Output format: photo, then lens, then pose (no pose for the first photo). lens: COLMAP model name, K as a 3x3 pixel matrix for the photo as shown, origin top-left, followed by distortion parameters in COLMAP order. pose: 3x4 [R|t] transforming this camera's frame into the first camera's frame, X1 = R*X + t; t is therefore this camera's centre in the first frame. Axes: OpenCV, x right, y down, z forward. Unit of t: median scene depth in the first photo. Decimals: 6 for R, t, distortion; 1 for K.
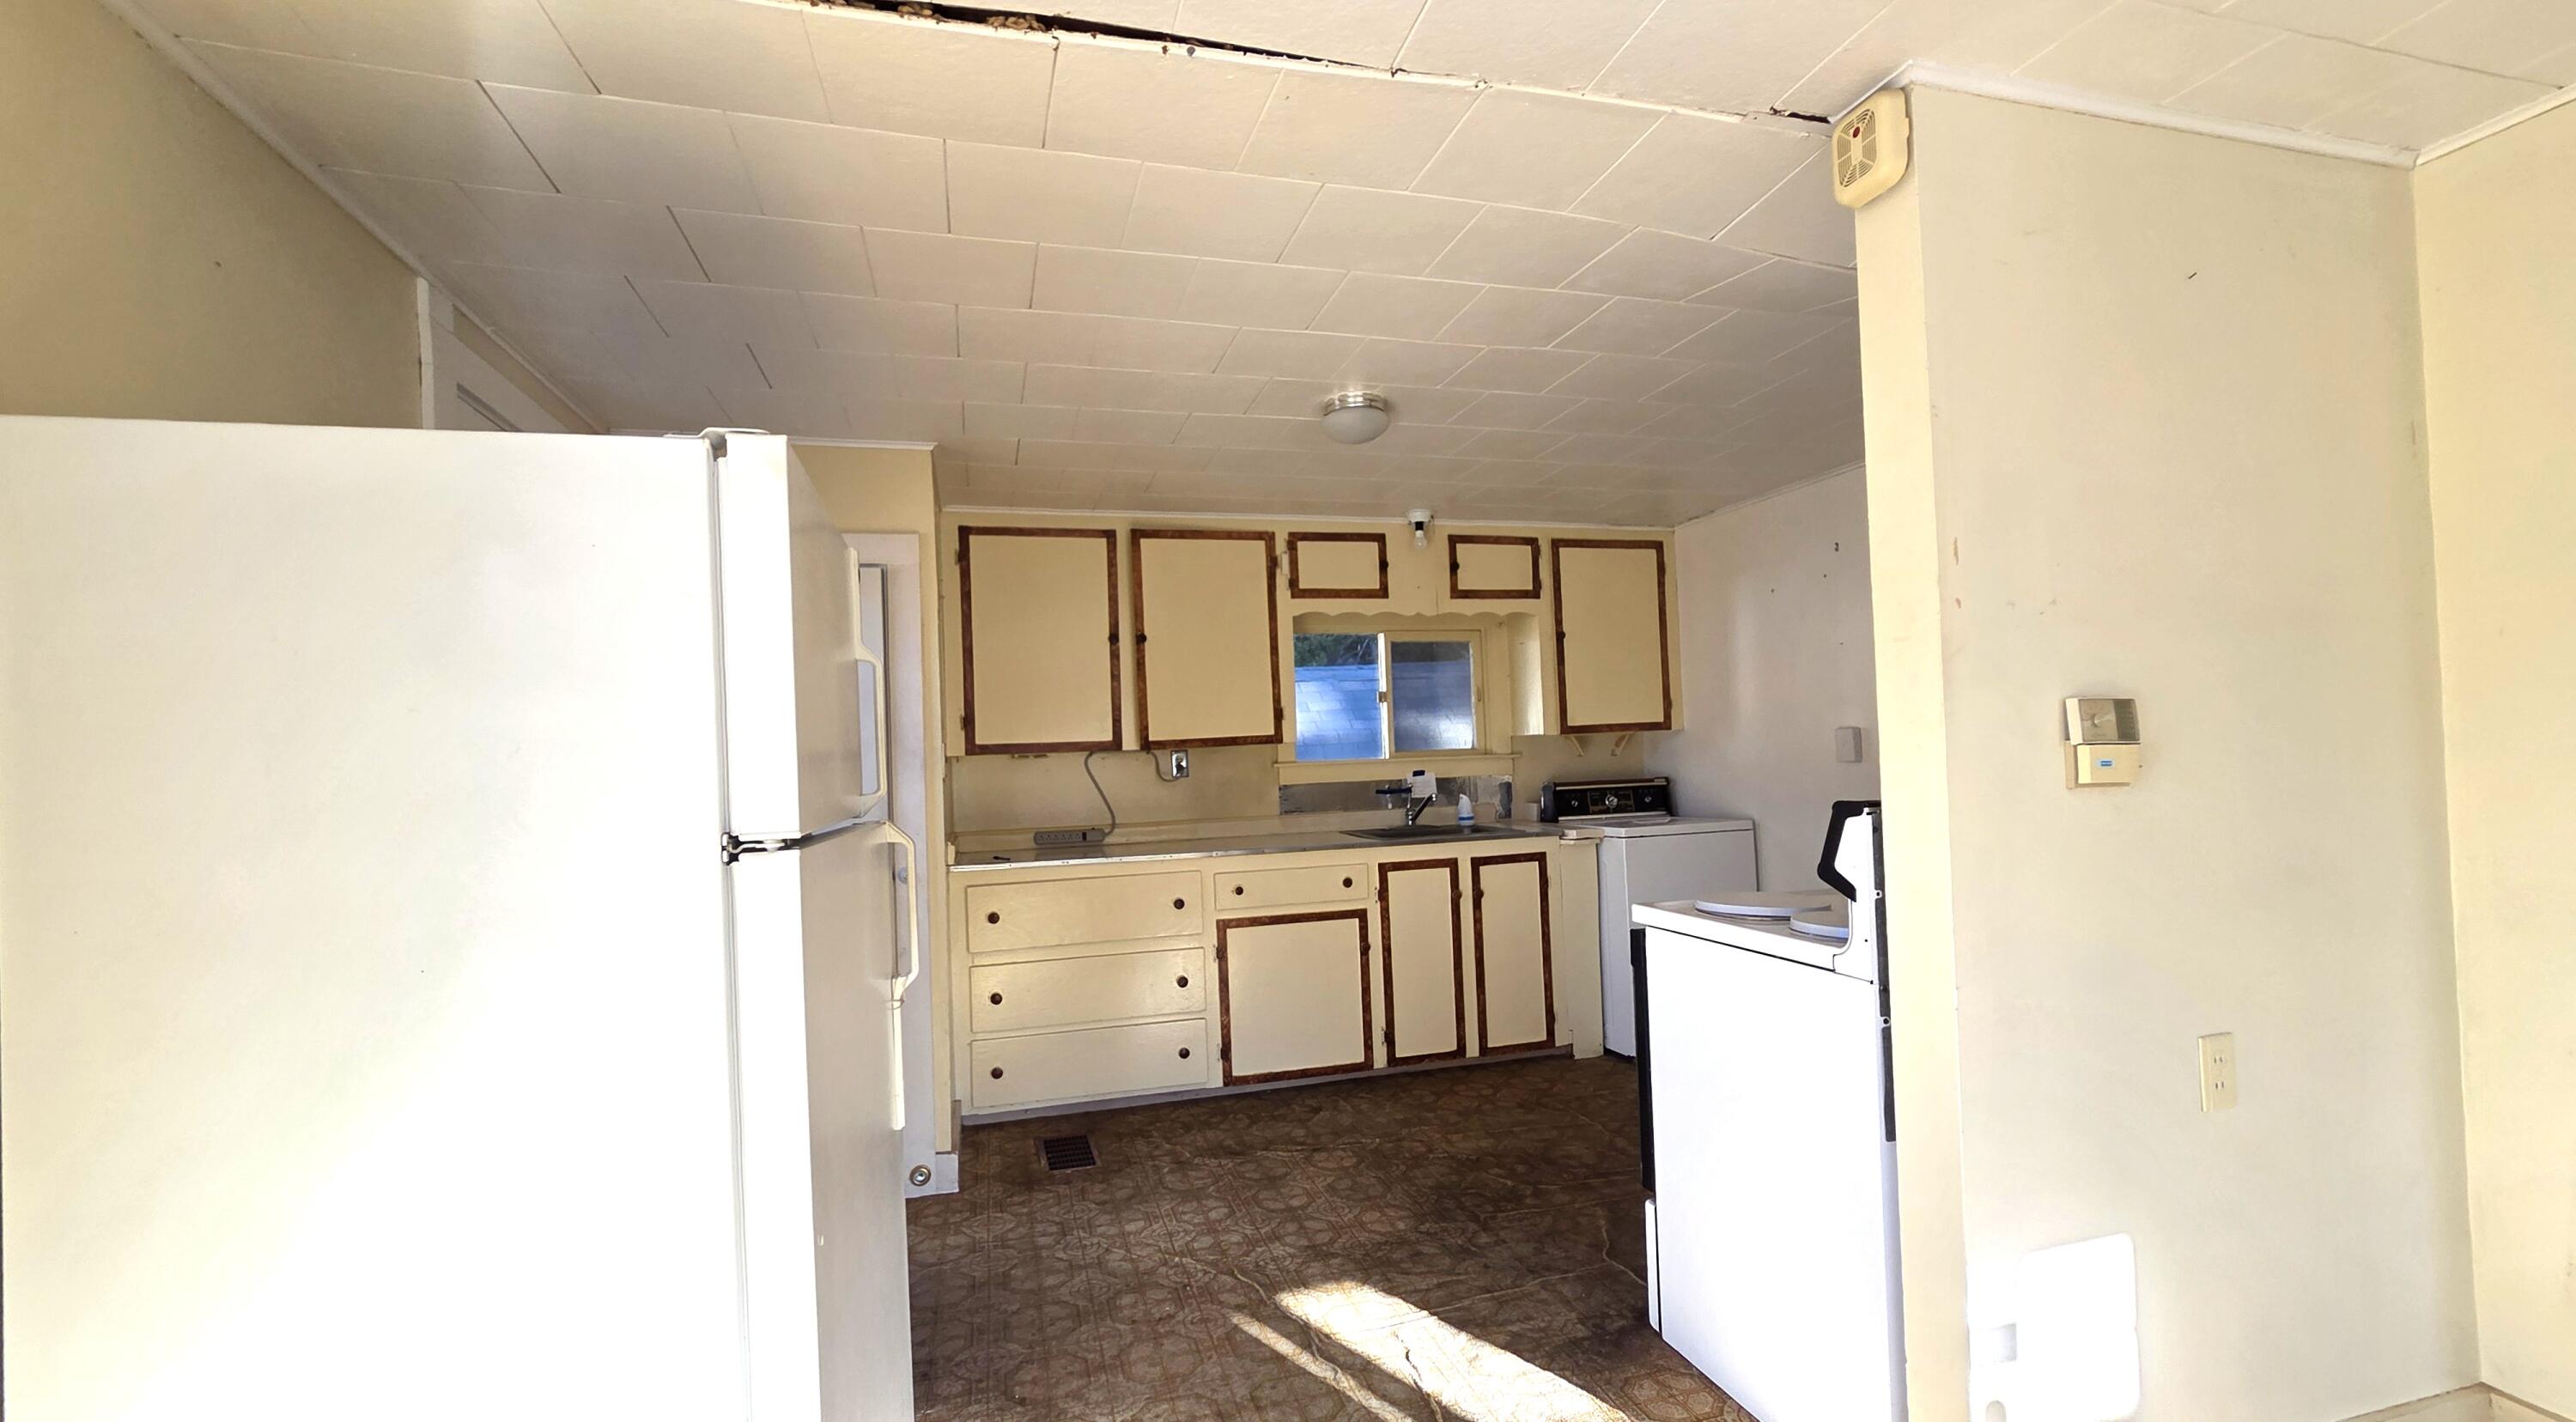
lens RADIAL K [[1079.1, 0, 1279.2], [0, 1079.1, 725.4], [0, 0, 1]] dist [-0.002778, -0.000034]
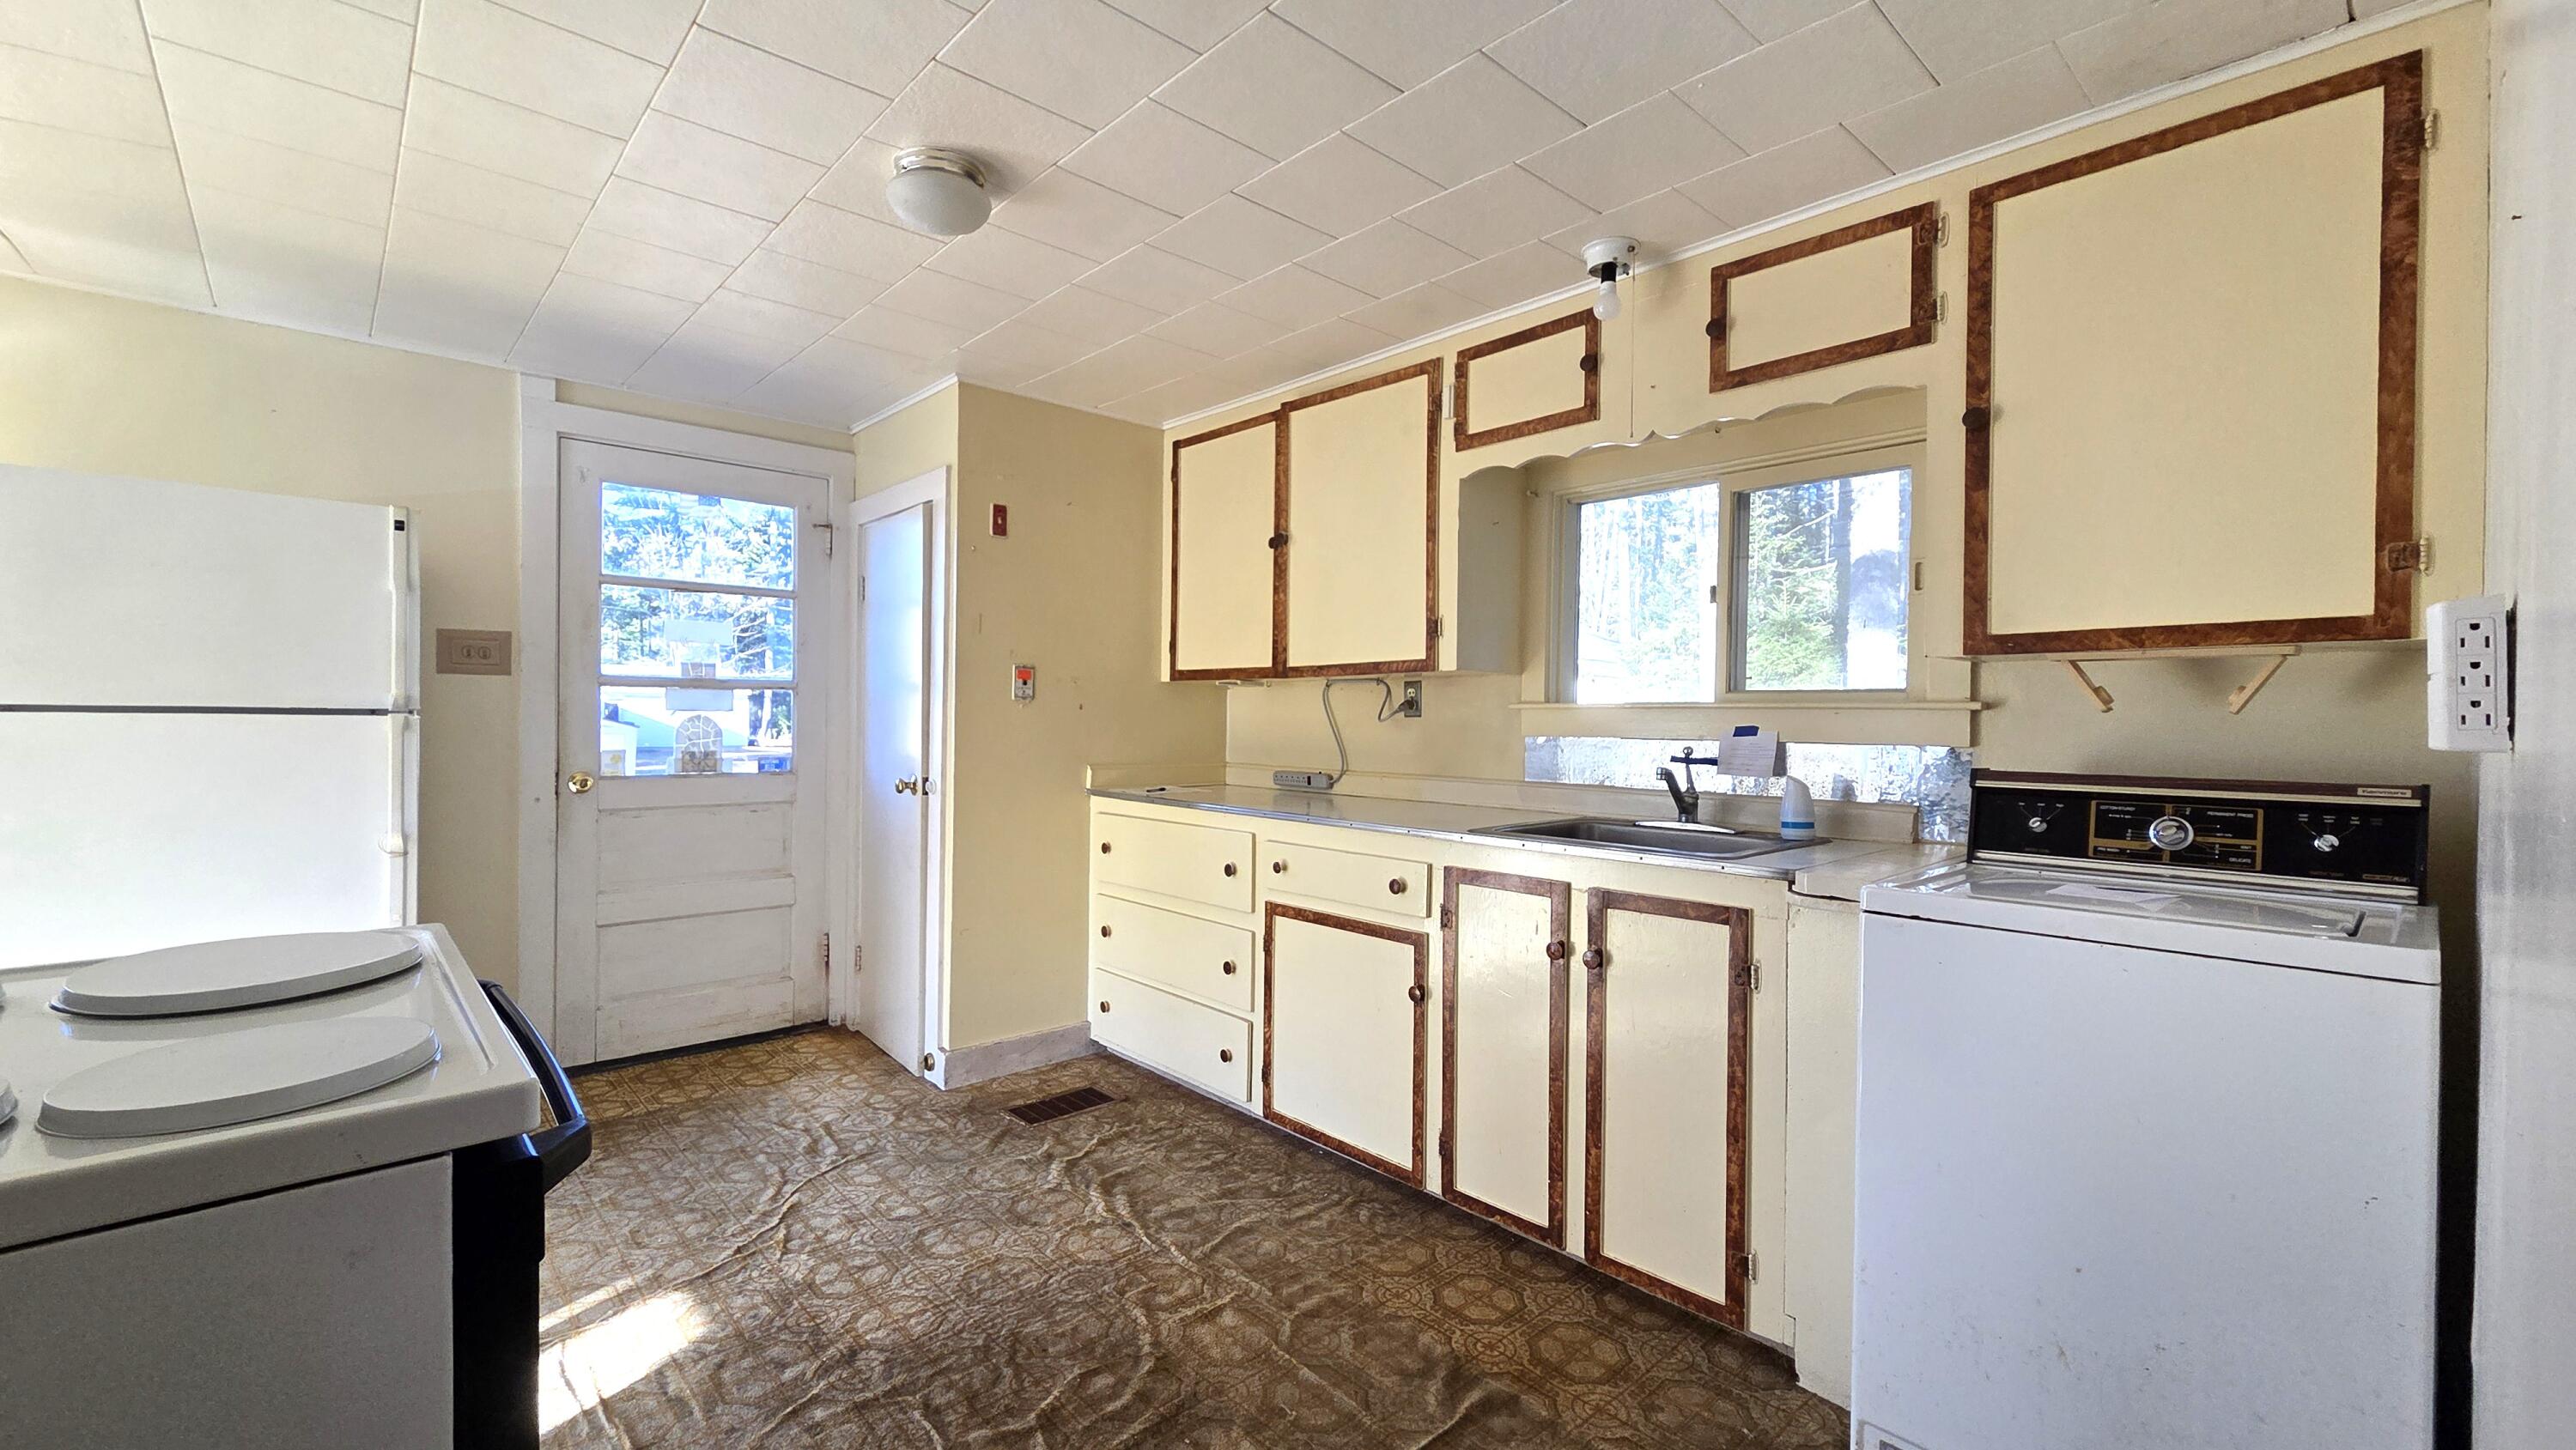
lens RADIAL K [[1058.0, 0, 1285.8], [0, 1058.0, 721.4], [0, 0, 1]] dist [0.002175, 0.000644]
pose [[0.444059, 0.045314, -0.894851, 0.573792], [-0.000836, 0.998741, 0.050160, 0.015024], [0.895997, -0.021526, 0.443538, 0.639946]]
